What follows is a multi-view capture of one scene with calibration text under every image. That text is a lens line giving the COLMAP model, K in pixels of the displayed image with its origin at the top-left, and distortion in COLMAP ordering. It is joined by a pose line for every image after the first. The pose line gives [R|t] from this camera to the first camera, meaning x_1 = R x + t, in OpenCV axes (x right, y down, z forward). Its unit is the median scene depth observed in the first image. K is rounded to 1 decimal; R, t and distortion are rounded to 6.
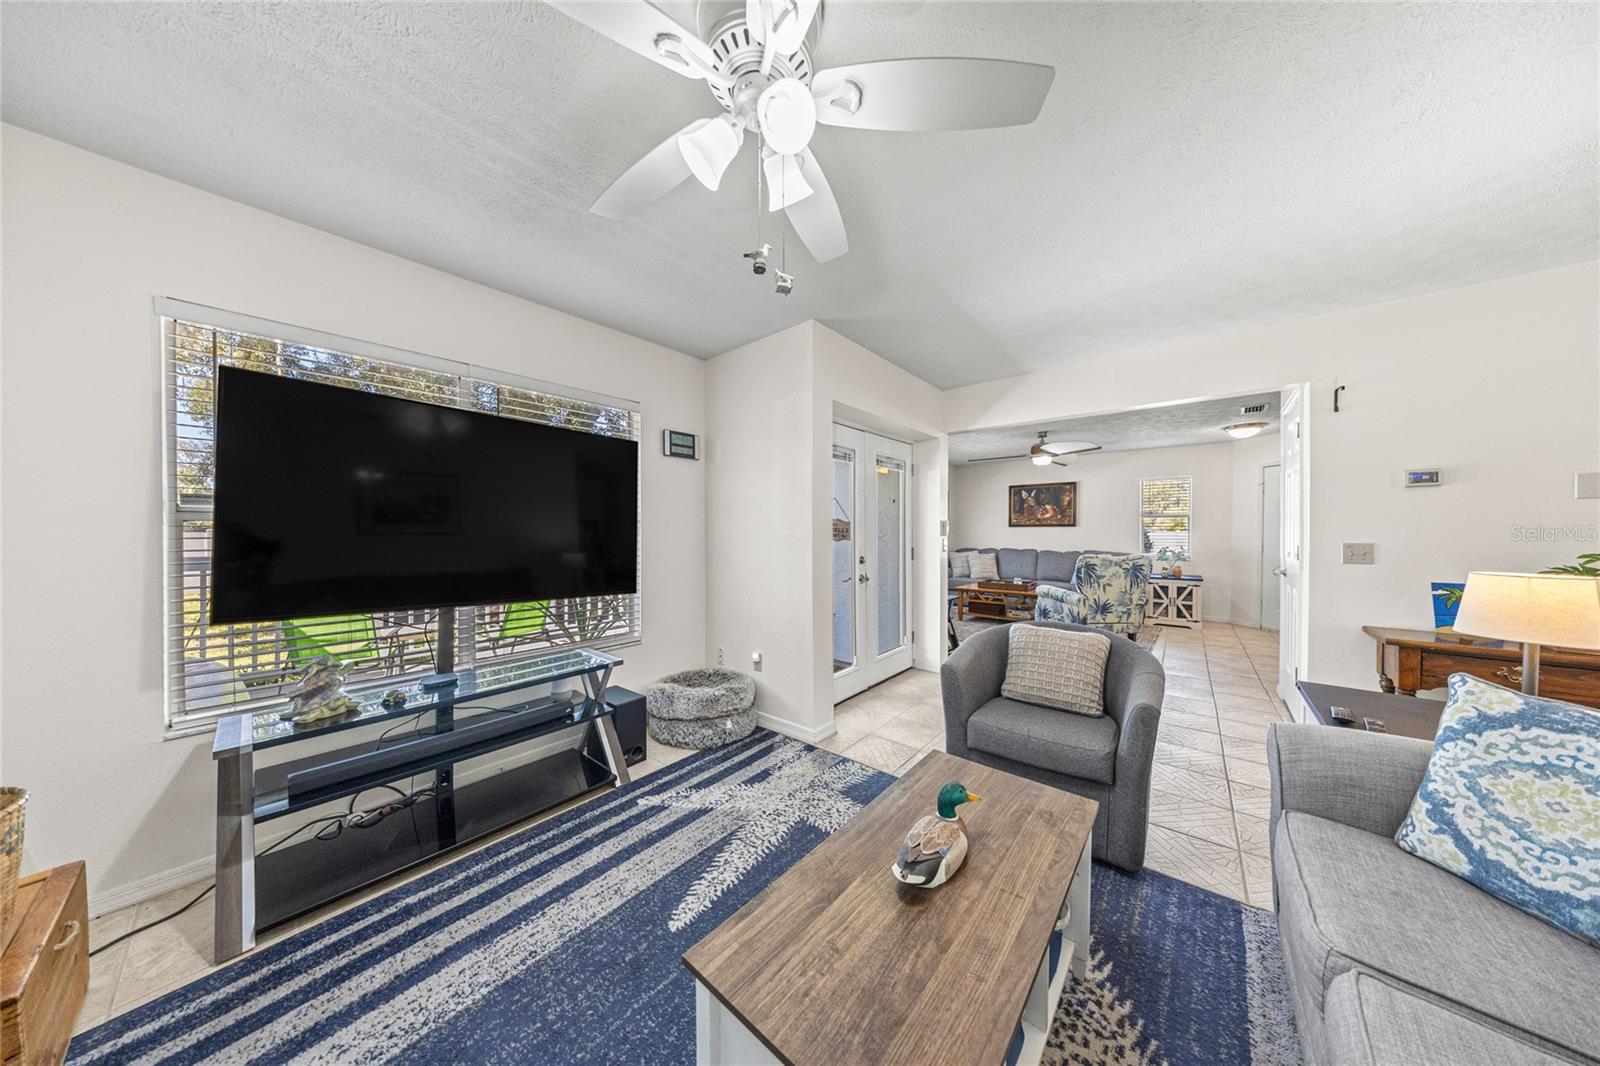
lens RADIAL K [[466.8, 0, 800.4], [0, 466.8, 522.6], [0, 0, 1]] dist [-0.010304, -0.000050]
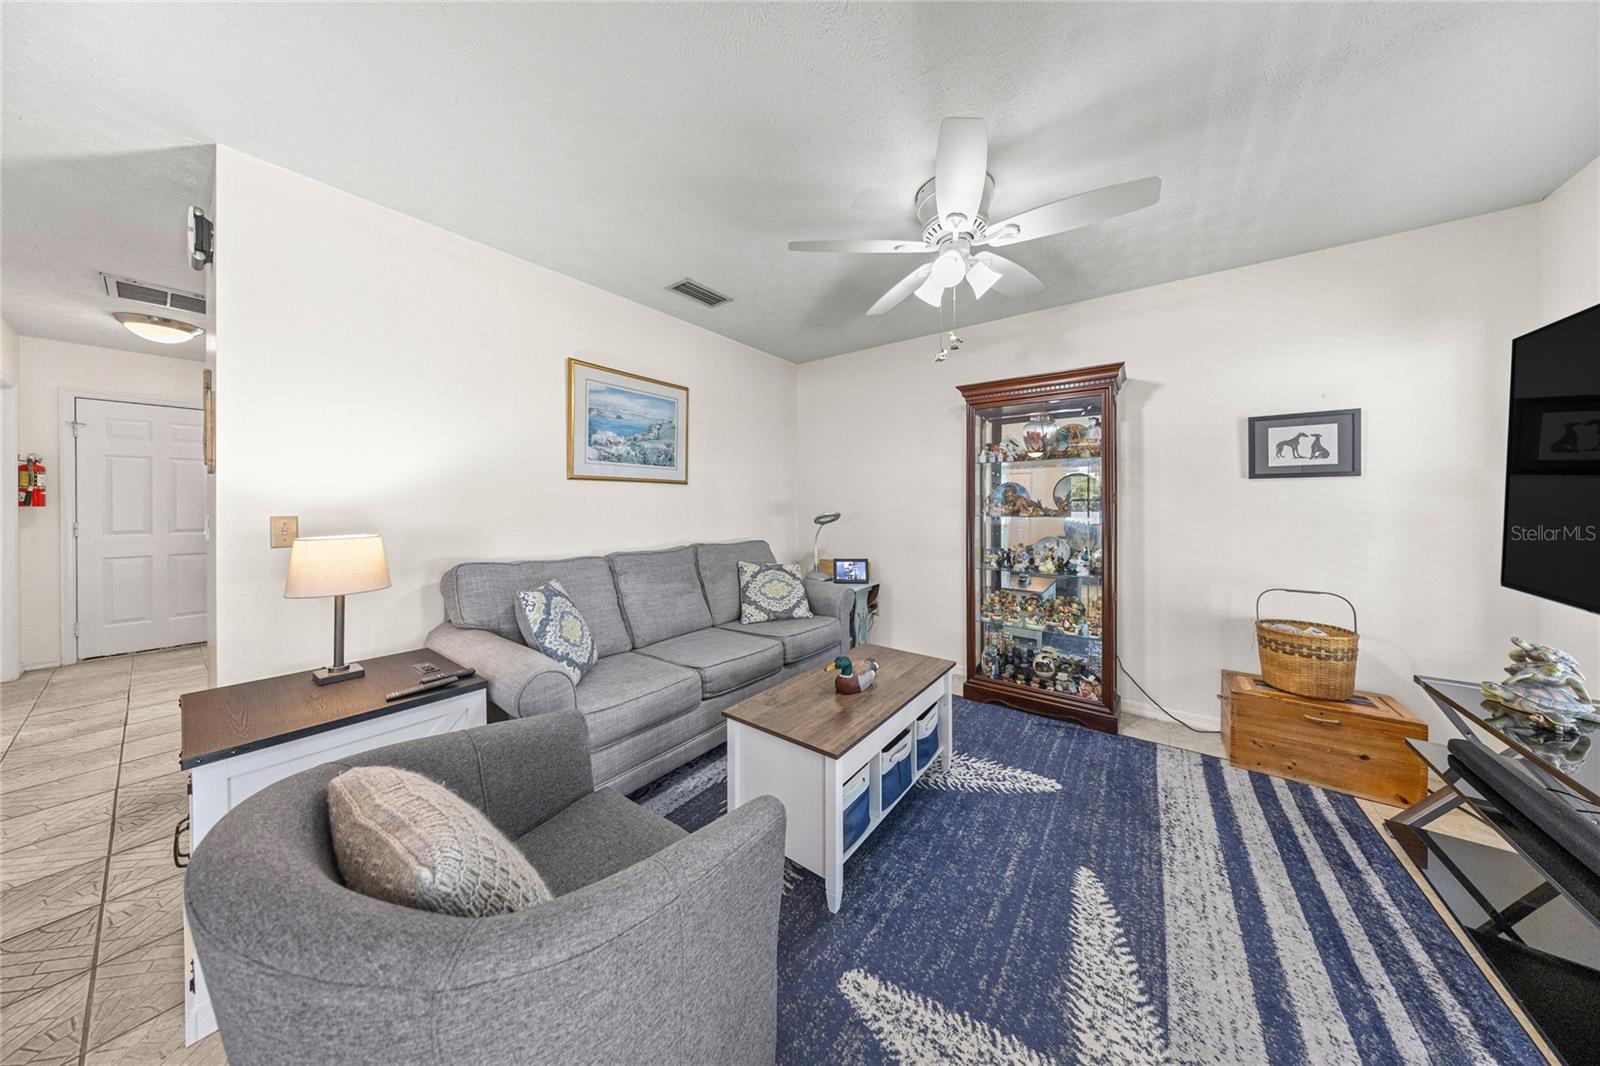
lens RADIAL K [[477.7, 0, 798.5], [0, 477.7, 507.6], [0, 0, 1]] dist [0.000302, 0.000006]
pose [[-0.998288, -0.001071, -0.058472, 0.402682], [-0.000811, 0.999990, -0.004480, 0.040345], [0.058476, -0.004425, -0.998279, 1.843379]]
